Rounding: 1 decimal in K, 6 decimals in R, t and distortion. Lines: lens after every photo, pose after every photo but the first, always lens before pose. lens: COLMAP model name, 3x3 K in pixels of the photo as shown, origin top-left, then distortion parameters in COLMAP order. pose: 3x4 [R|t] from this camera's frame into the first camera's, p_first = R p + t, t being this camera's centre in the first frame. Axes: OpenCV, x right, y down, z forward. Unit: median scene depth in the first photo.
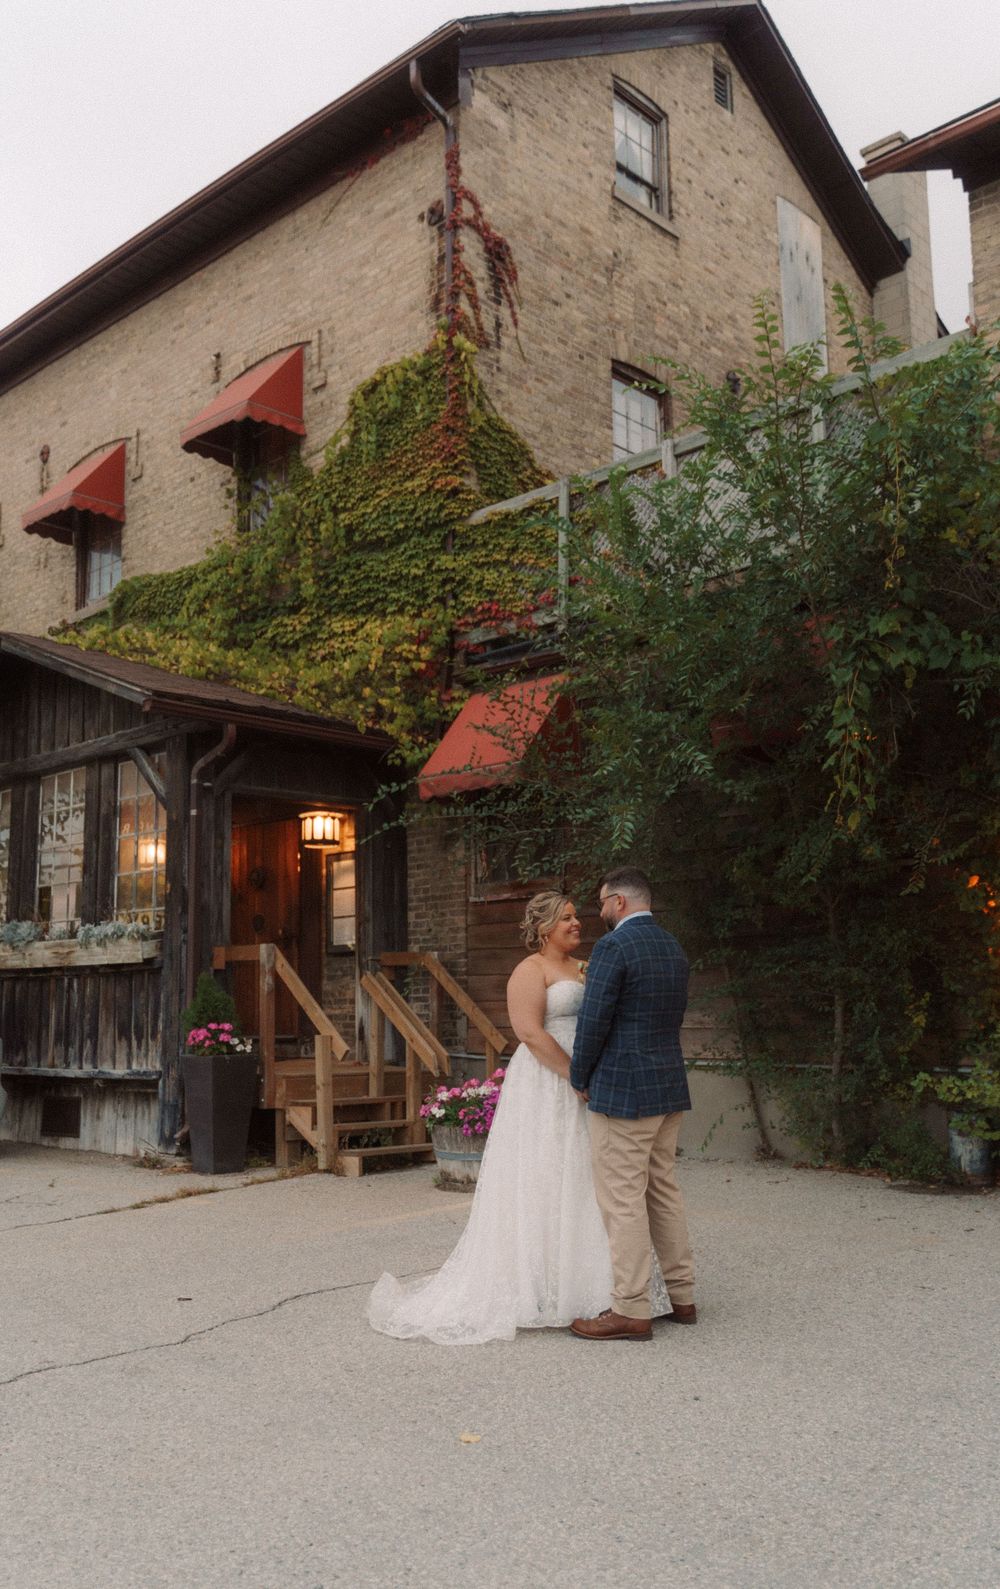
lens RADIAL K [[1390.9, 0, 457.6], [0, 1390.9, 833.0], [0, 0, 1]] dist [0.001876, -0.000154]
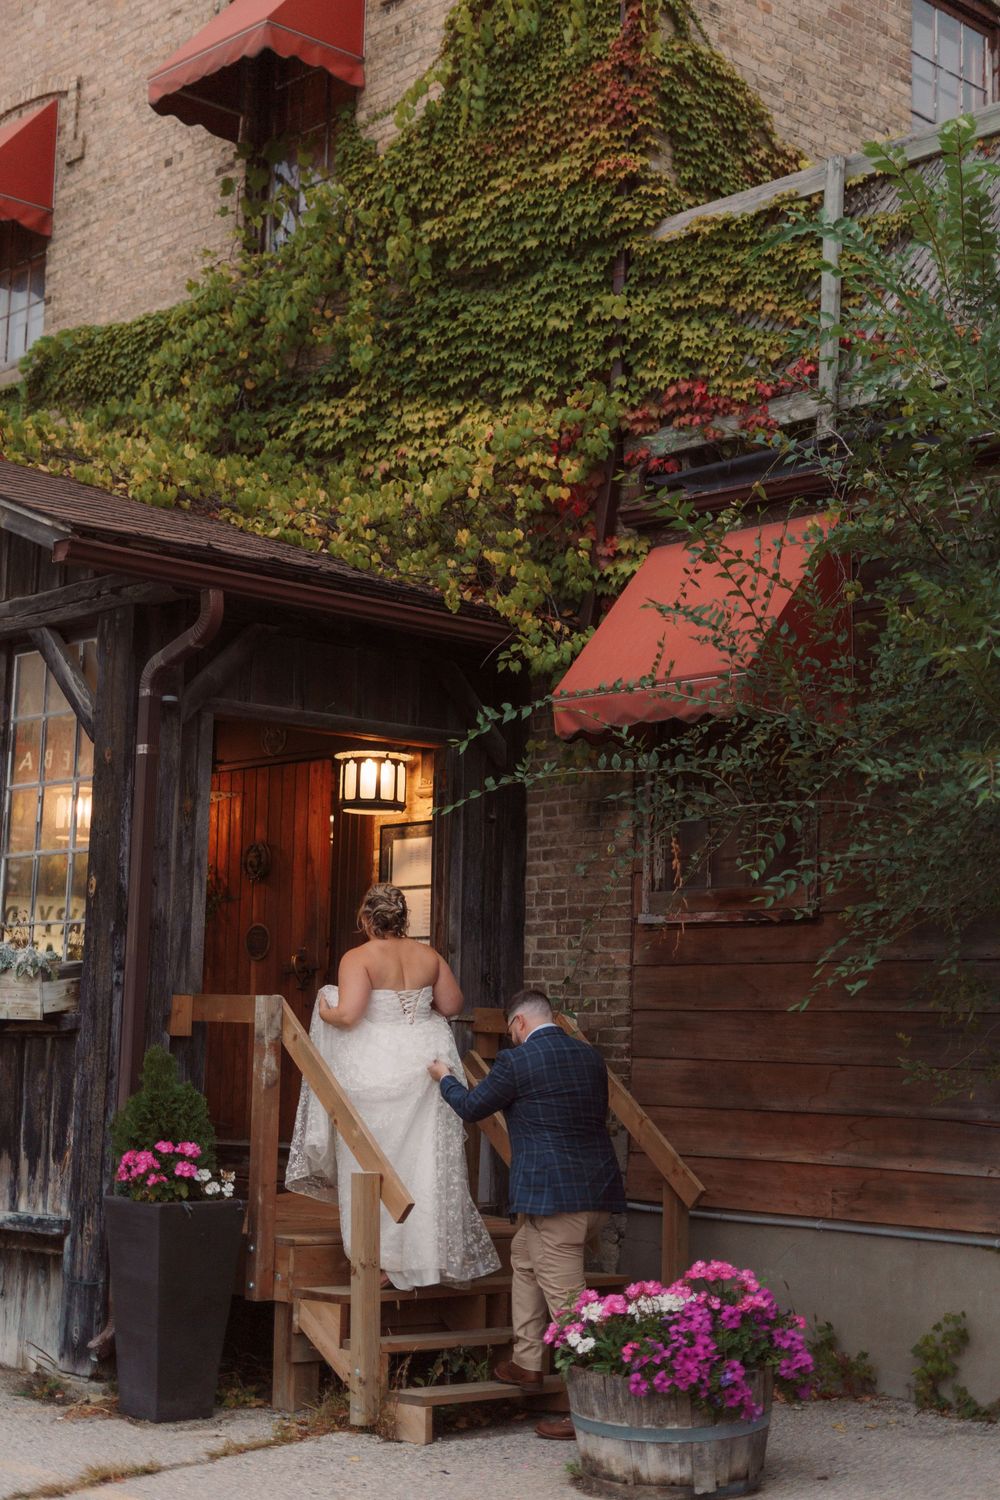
lens RADIAL K [[2218.5, 0, 500.0], [0, 2218.5, 750.0], [0, 0, 1]] dist [-0.015199, 0.000596]
pose [[0.998781, 0.029167, -0.039817, -0.012961], [-0.029492, 0.999536, -0.007614, -0.010616], [0.039576, 0.008779, 0.999178, 0.118768]]
